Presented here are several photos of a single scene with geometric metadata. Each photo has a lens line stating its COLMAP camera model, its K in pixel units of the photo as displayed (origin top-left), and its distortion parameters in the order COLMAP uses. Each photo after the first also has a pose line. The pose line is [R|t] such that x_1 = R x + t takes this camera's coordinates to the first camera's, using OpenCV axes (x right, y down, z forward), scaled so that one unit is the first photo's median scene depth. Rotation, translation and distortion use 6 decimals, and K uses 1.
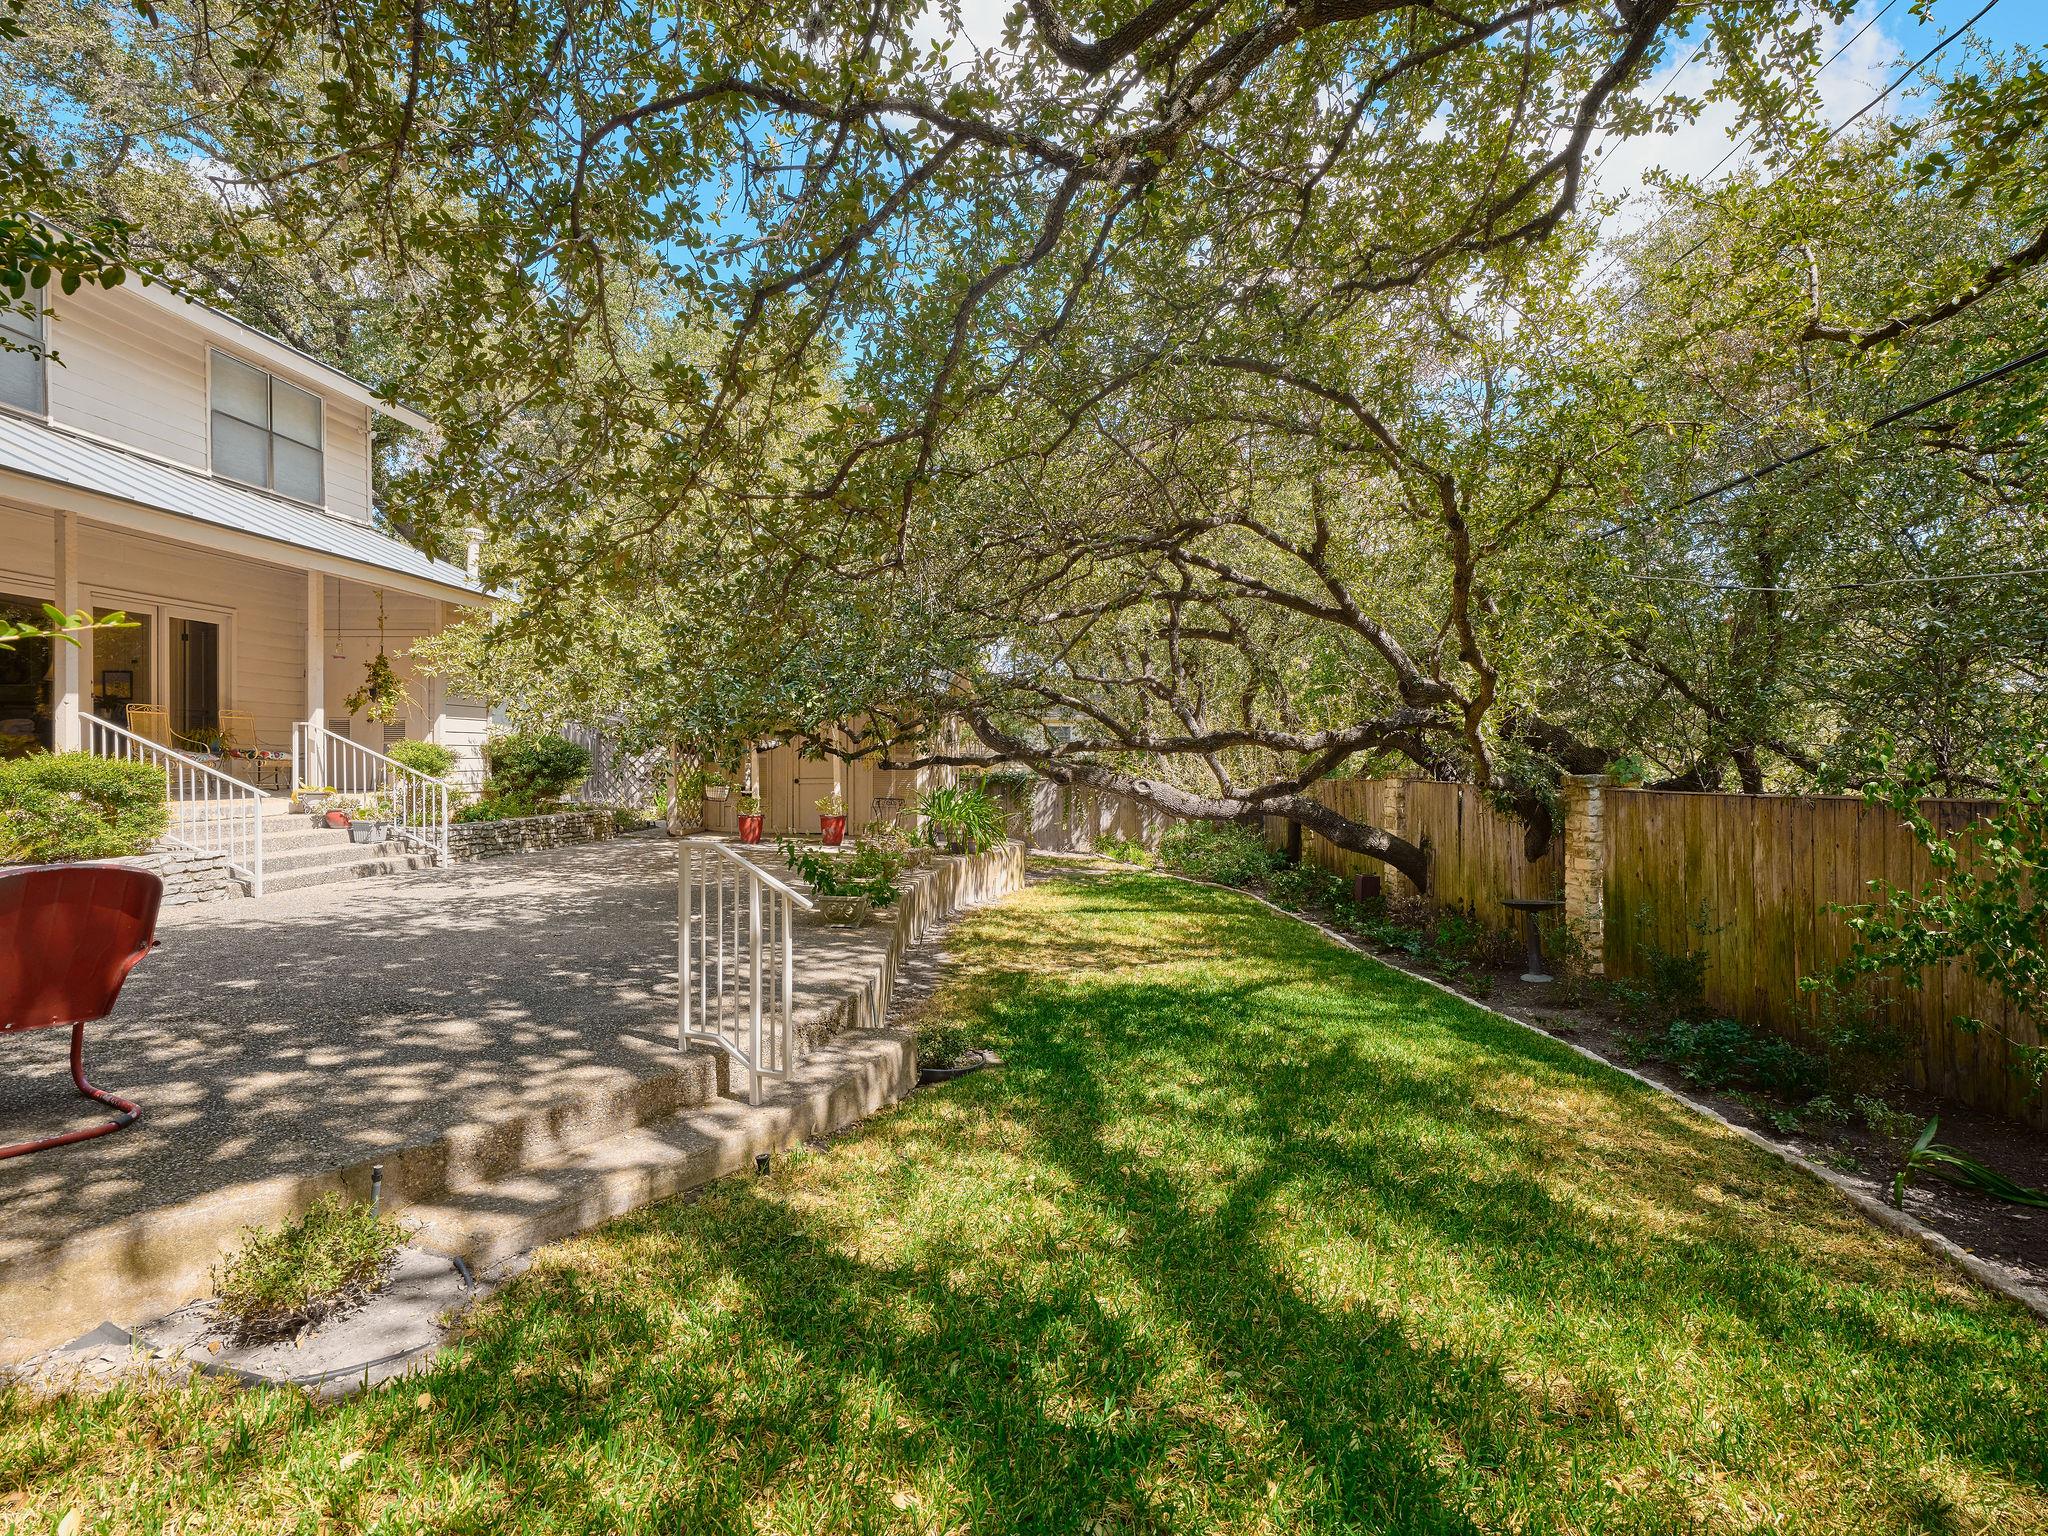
lens RADIAL K [[1013.3, 0, 1024.8], [0, 1013.3, 765.3], [0, 0, 1]] dist [-0.000126, -0.000970]
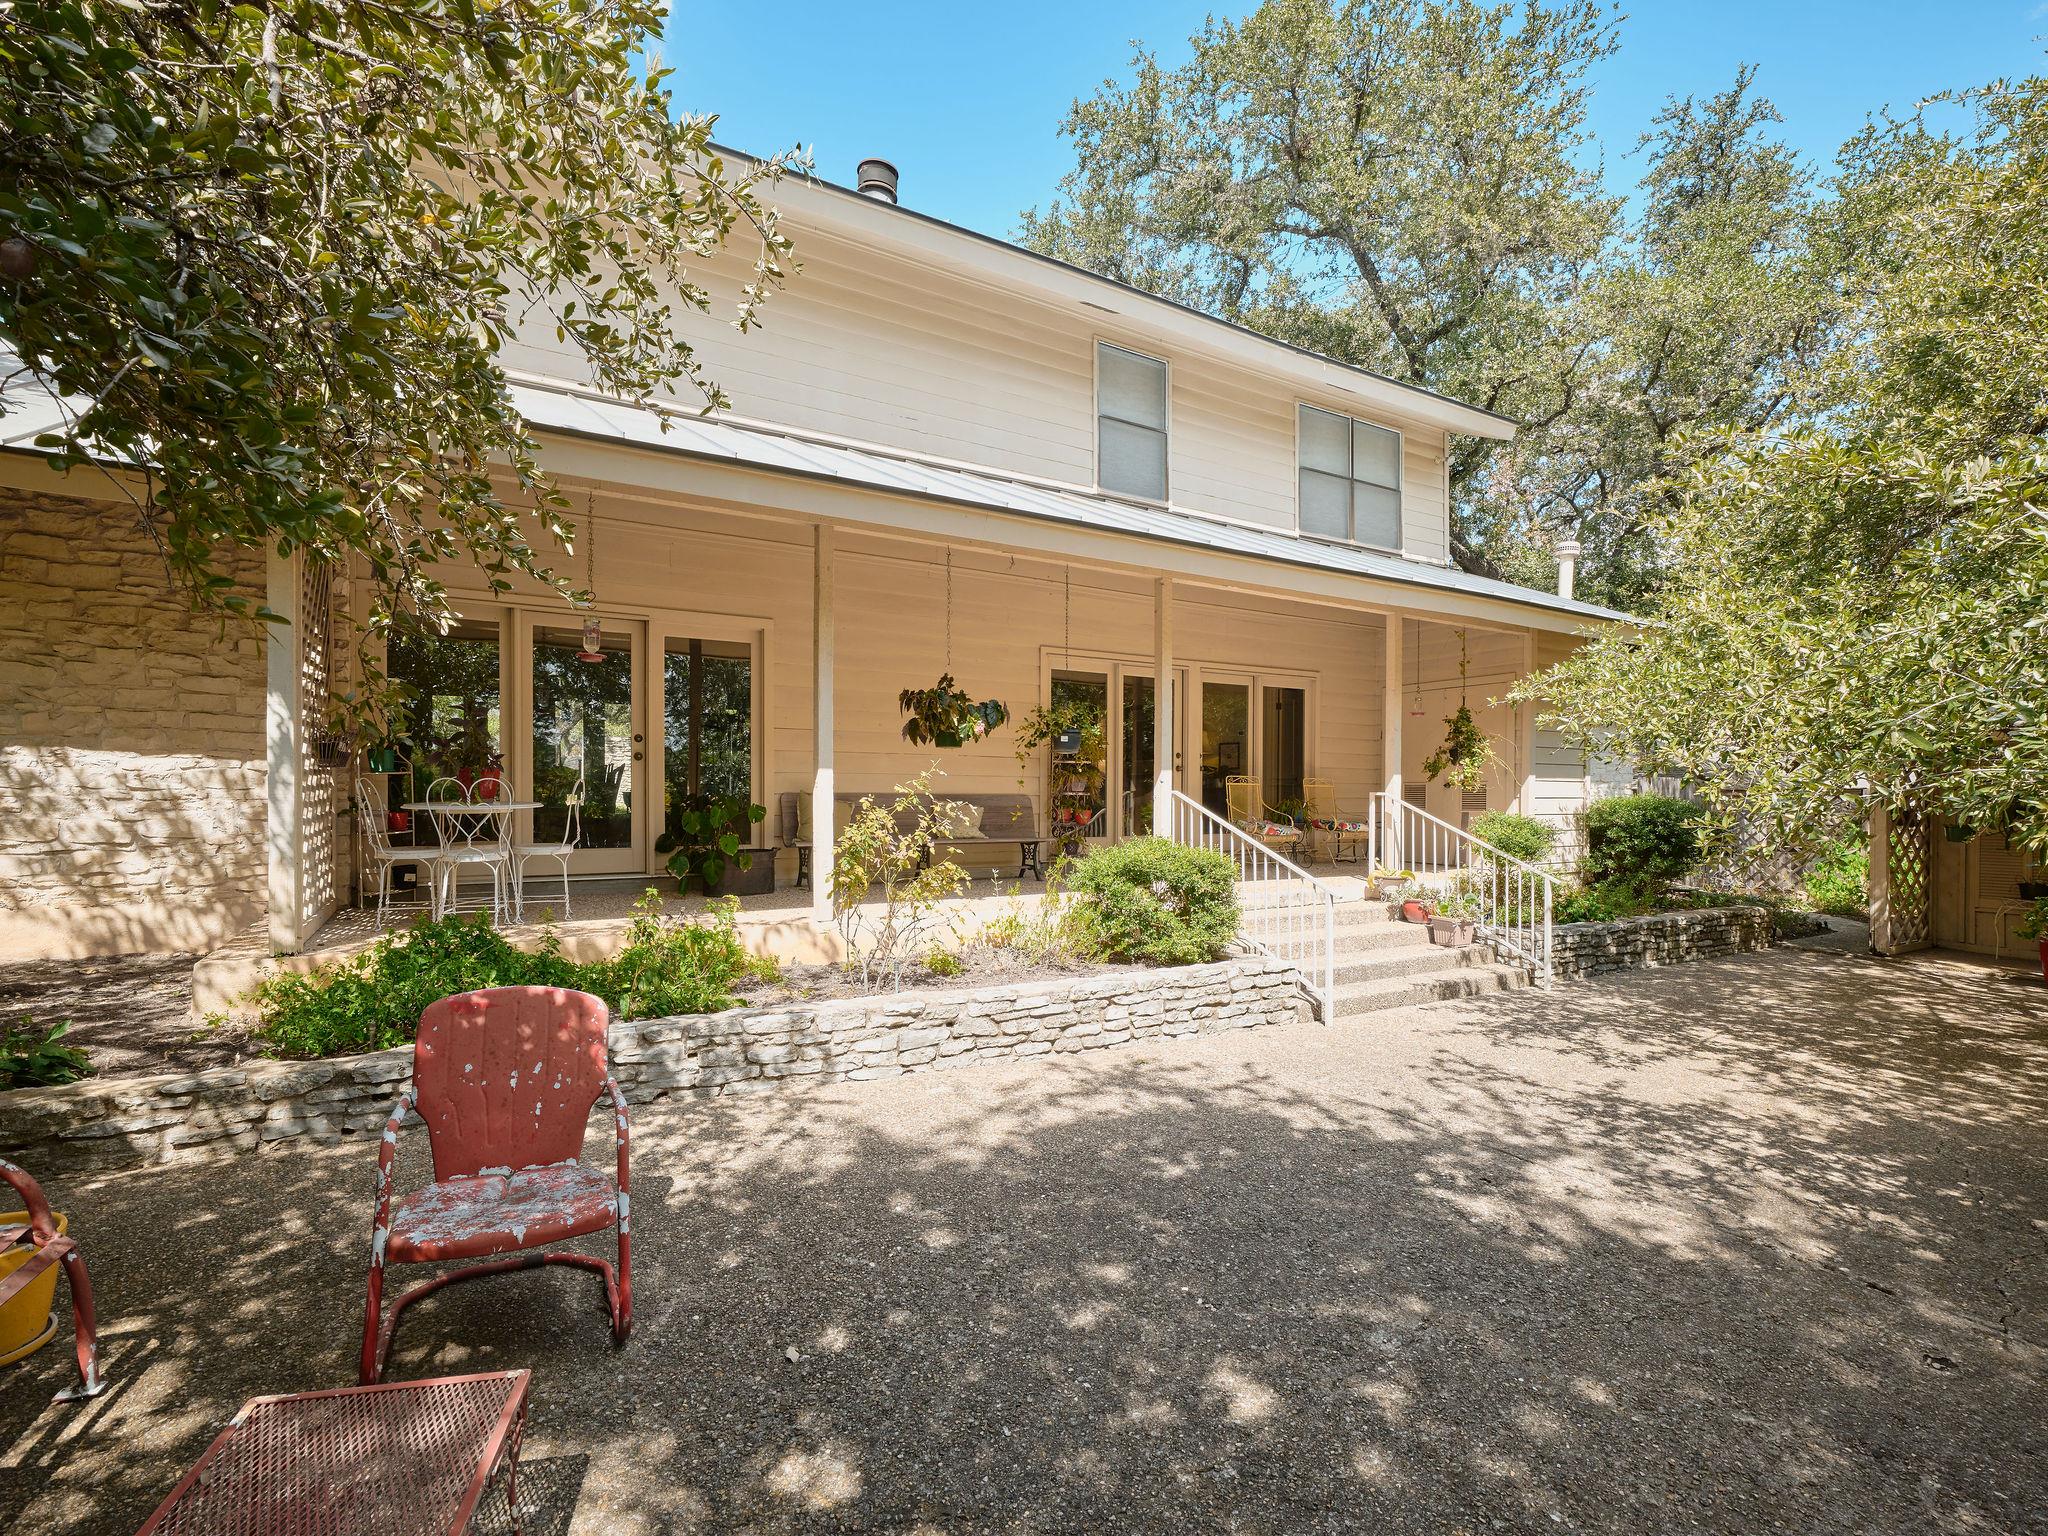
lens RADIAL K [[954.6, 0, 1031.9], [0, 954.6, 811.4], [0, 0, 1]] dist [-0.000573, 0.000062]
pose [[0.566736, 0.007783, -0.823863, -0.200076], [-0.006280, 0.999967, 0.005127, -0.026950], [0.823876, 0.002268, 0.566766, 0.280559]]
